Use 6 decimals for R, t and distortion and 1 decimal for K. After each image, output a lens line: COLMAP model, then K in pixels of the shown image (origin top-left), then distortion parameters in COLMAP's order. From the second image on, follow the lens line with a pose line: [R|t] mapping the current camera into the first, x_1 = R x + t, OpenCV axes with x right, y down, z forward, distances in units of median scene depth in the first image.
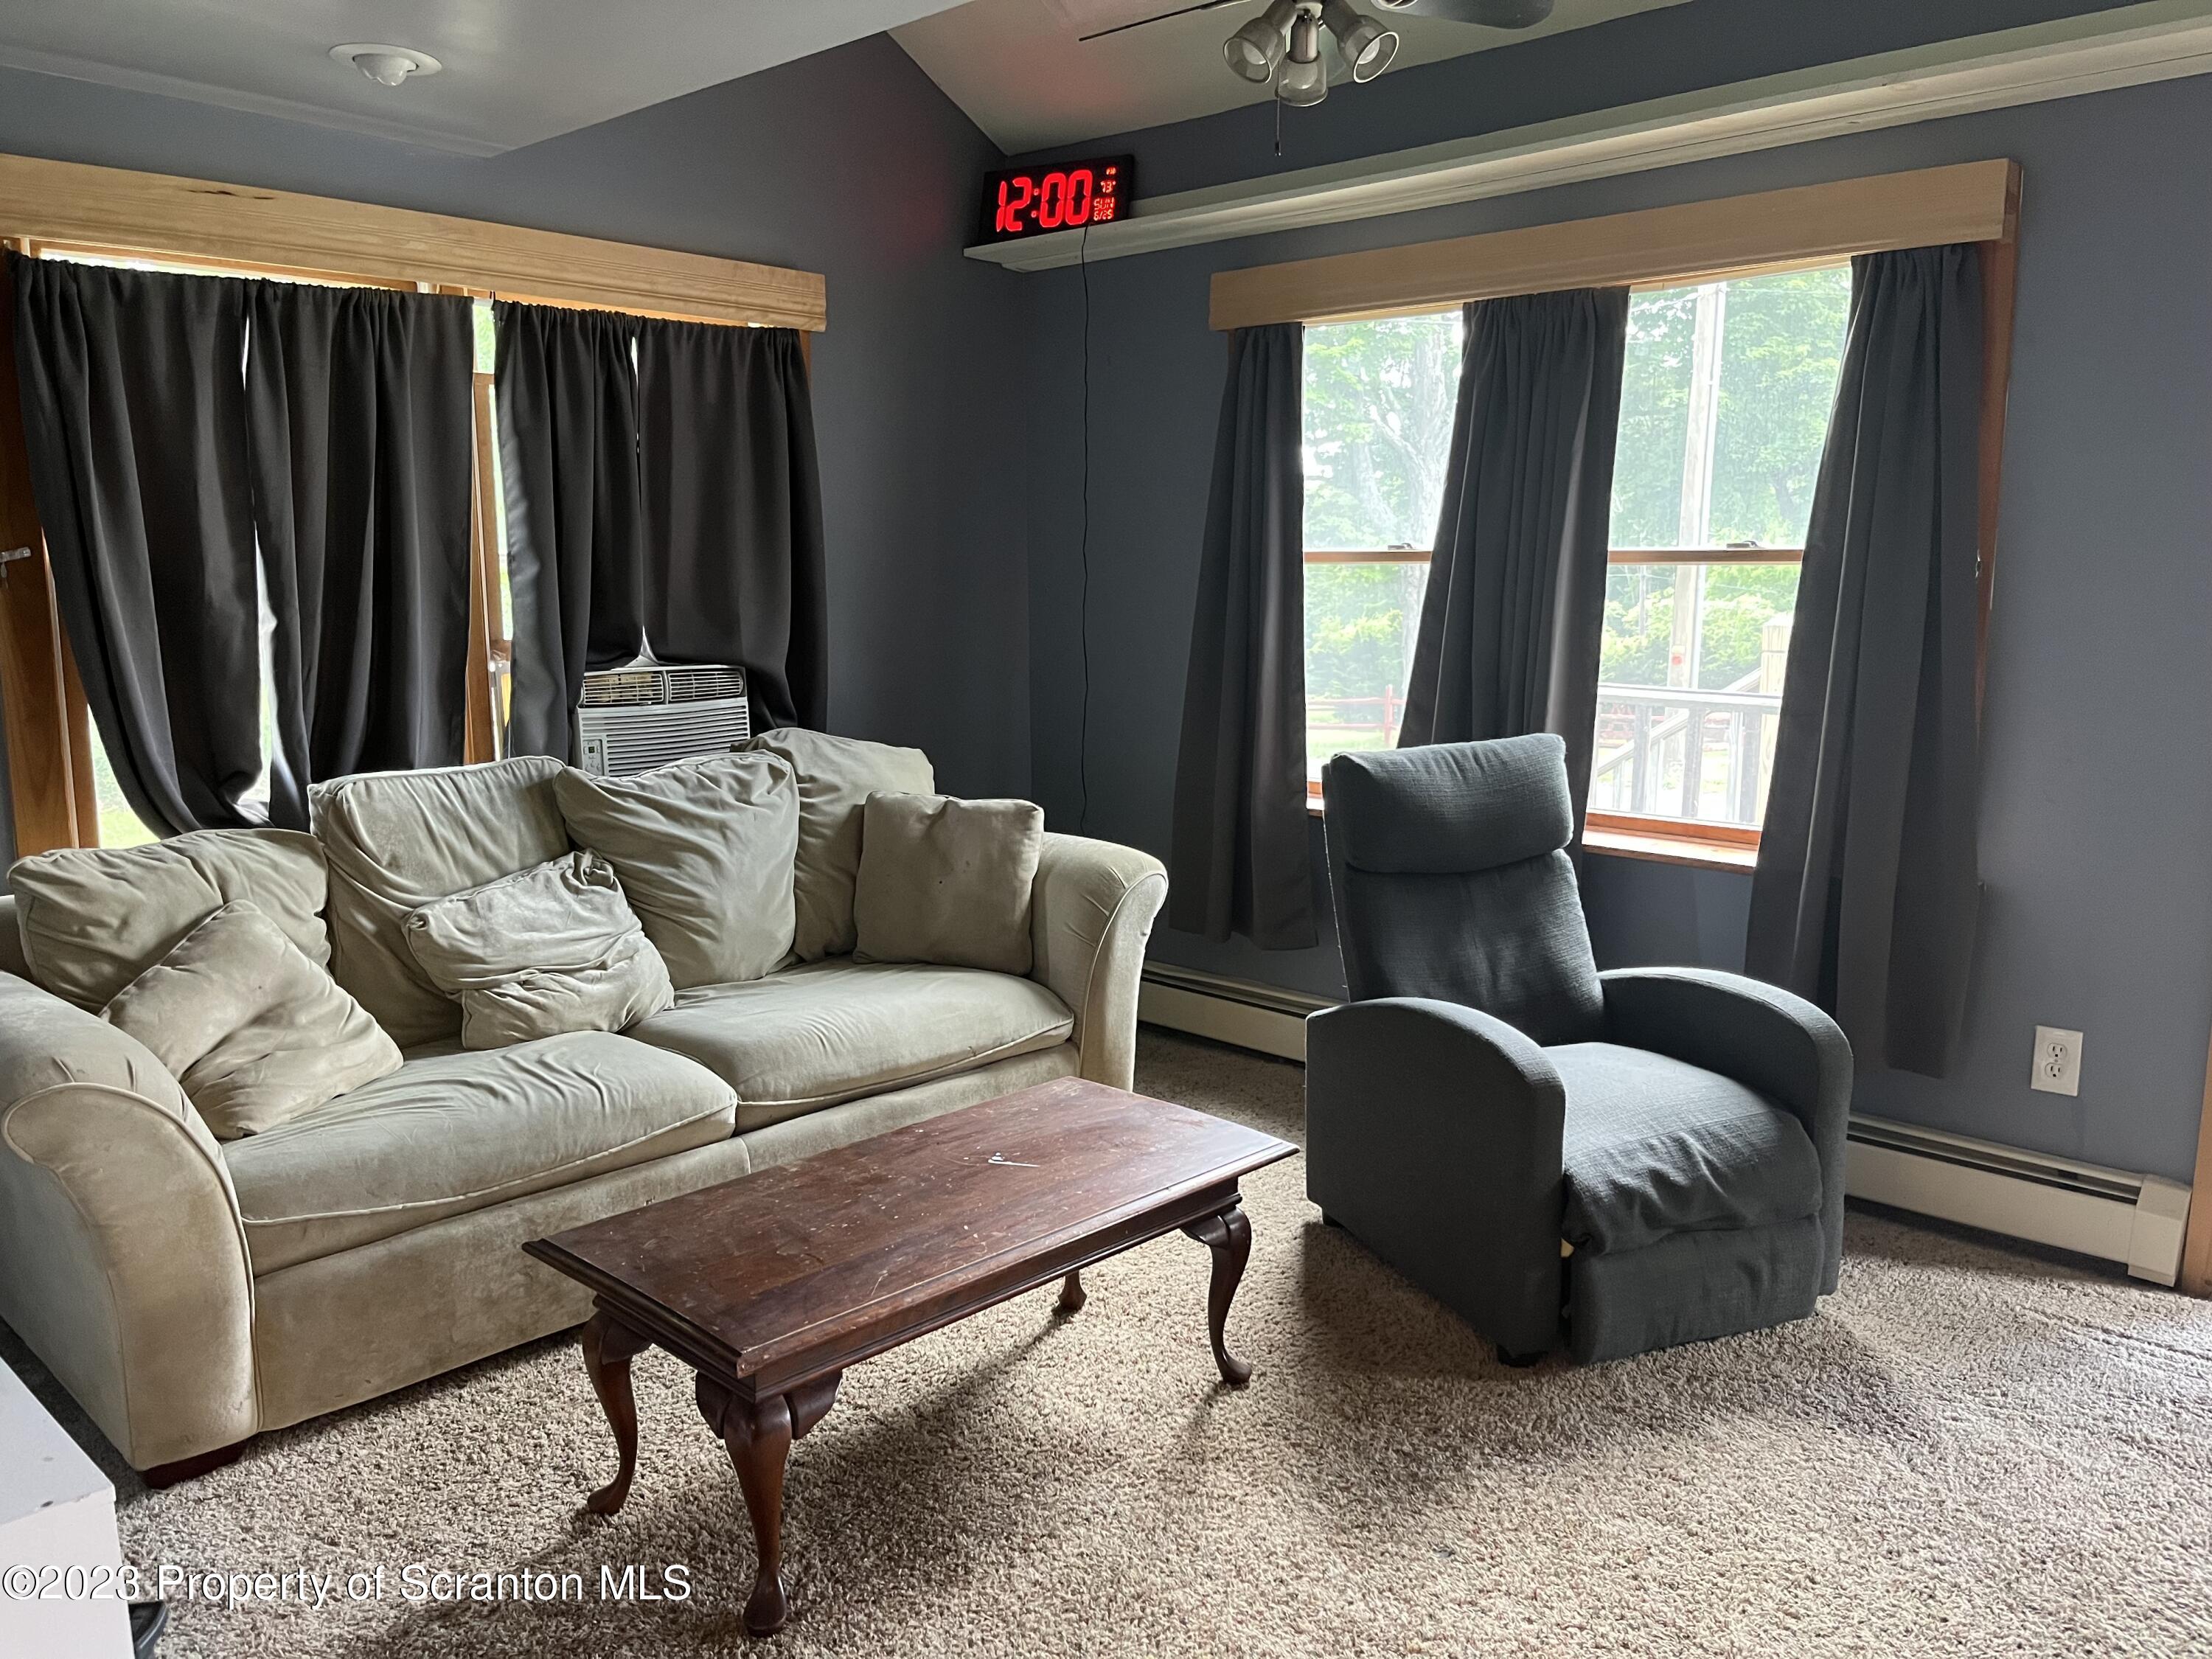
lens RADIAL K [[1678.7, 0, 1106.0], [0, 1678.7, 829.5], [0, 0, 1]] dist [0.000905, -0.001153]
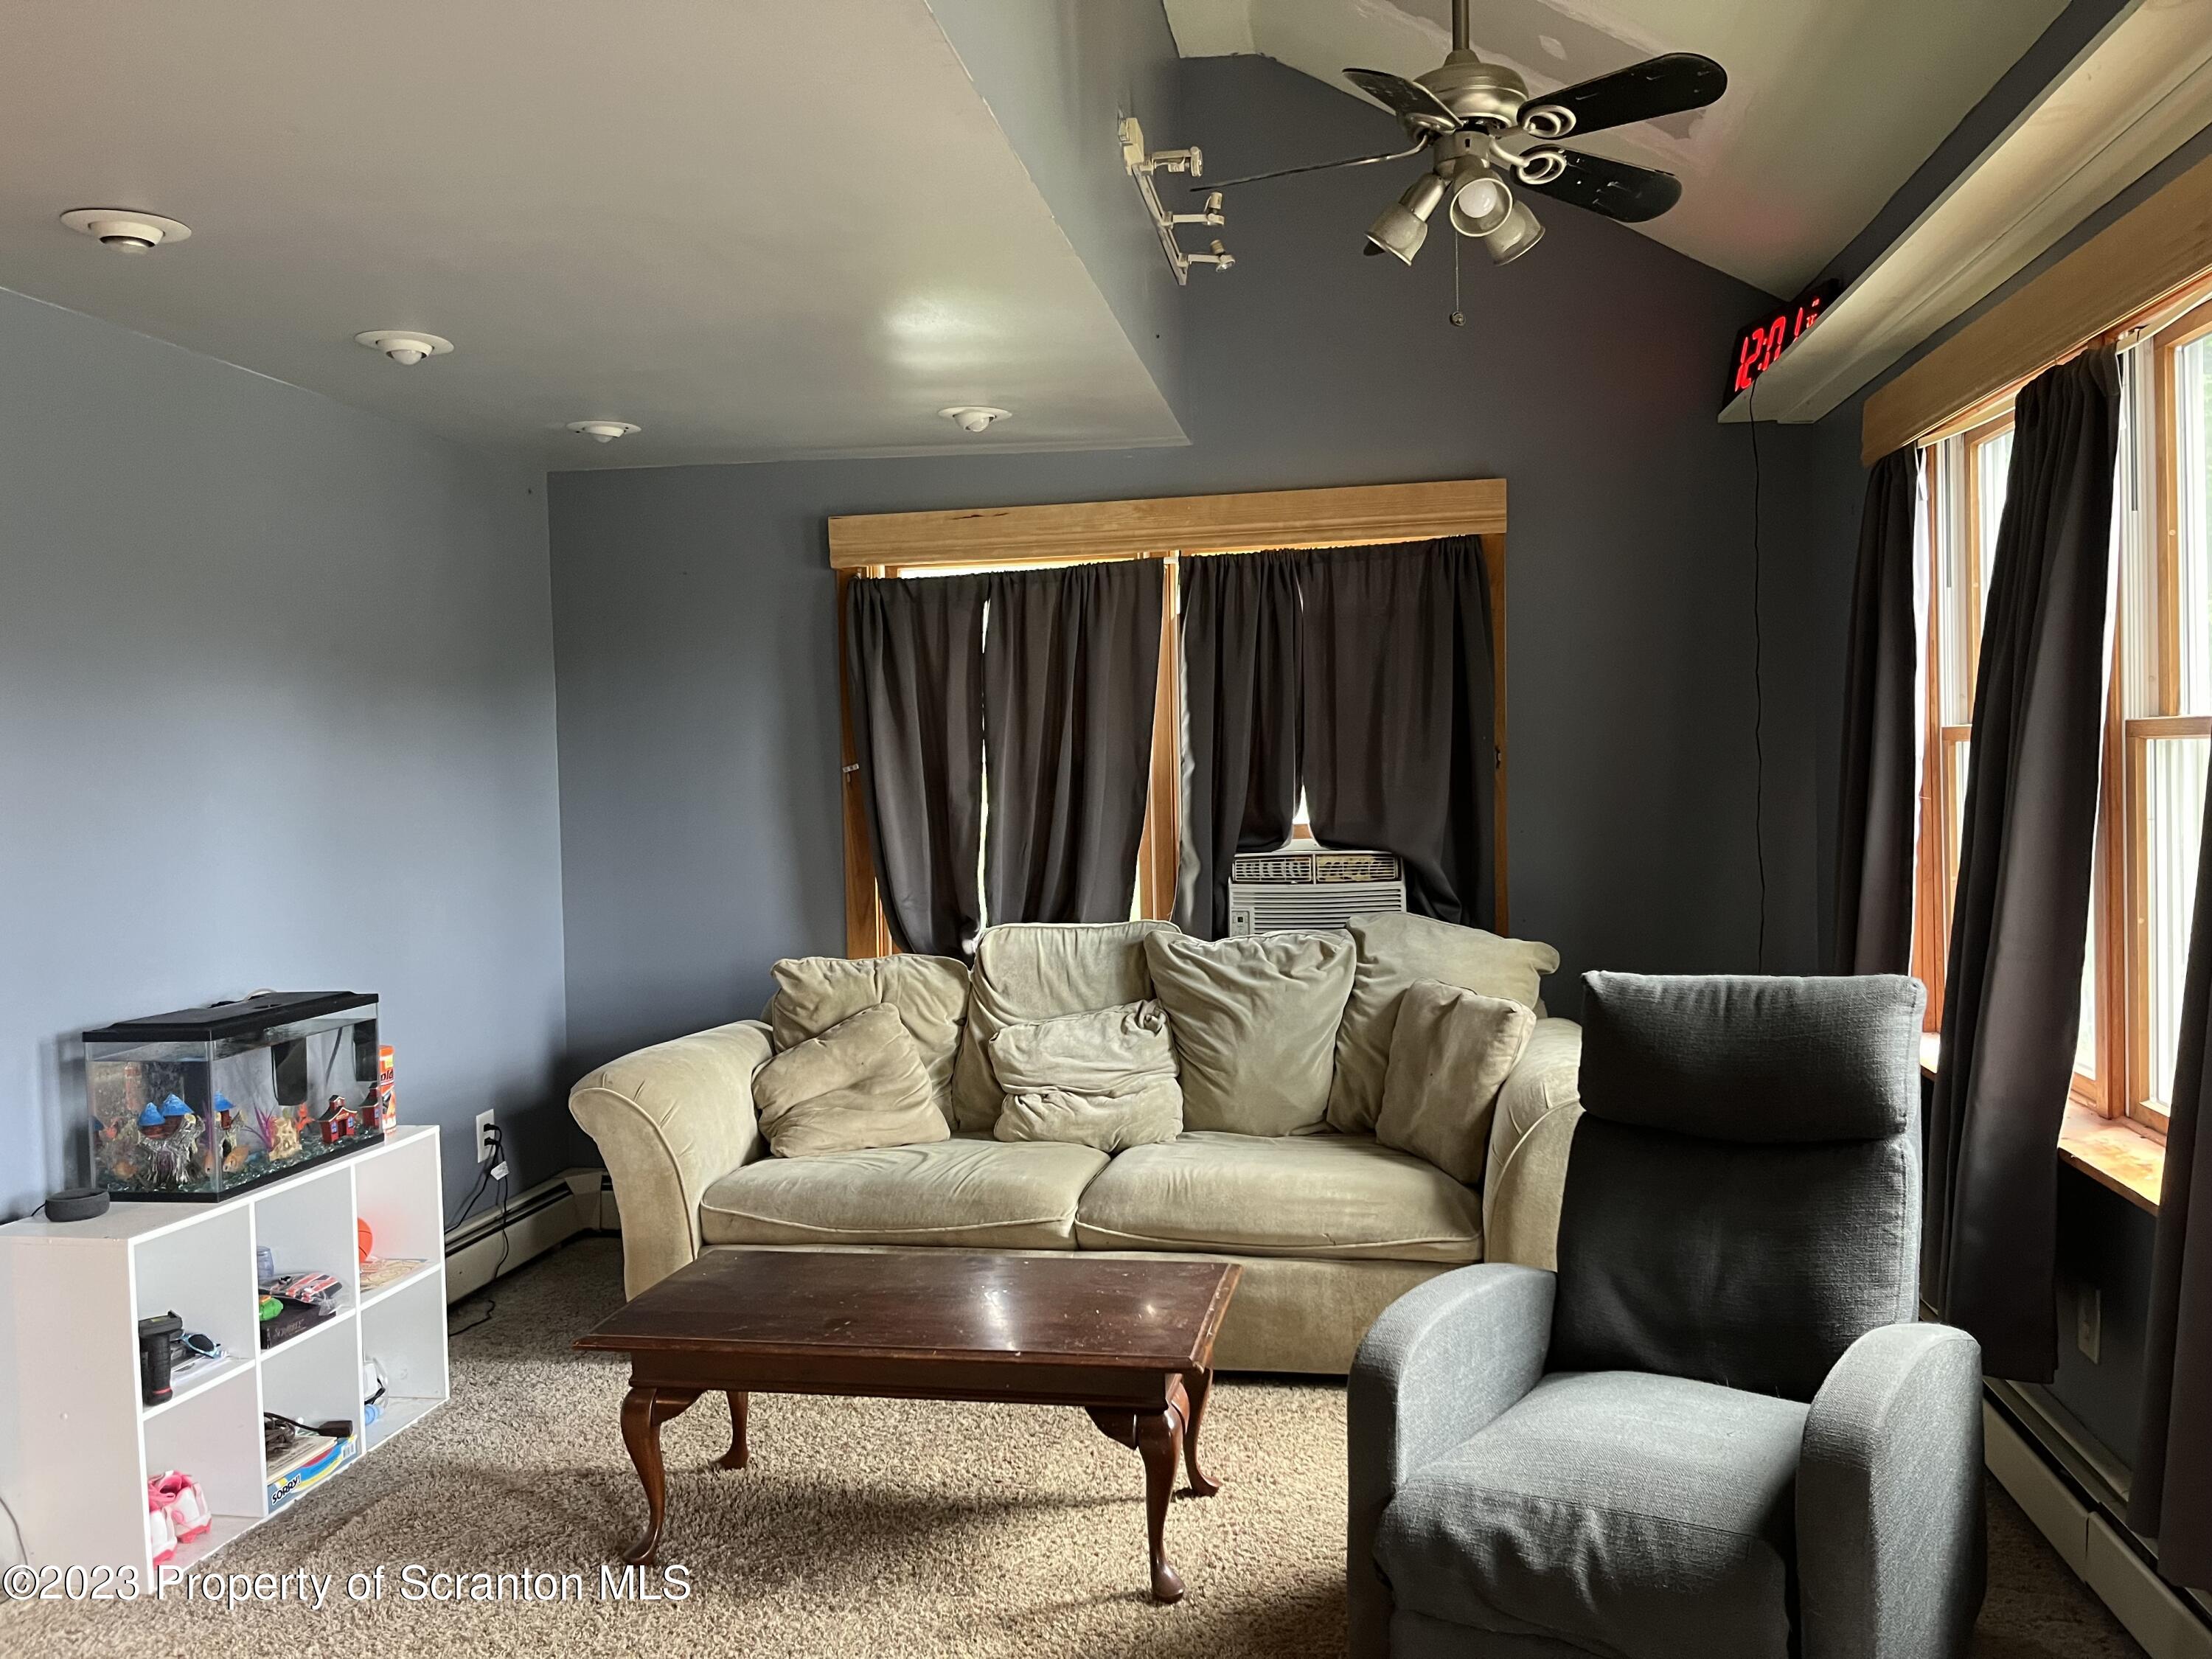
lens RADIAL K [[1663.2, 0, 1106.0], [0, 1663.2, 829.5], [0, 0, 1]] dist [0.030193, -0.000036]
pose [[0.549562, 0.014670, -0.835324, 0.662662], [-0.103604, 0.993325, -0.050716, -0.045066], [0.829004, 0.114415, 0.547413, 0.304495]]
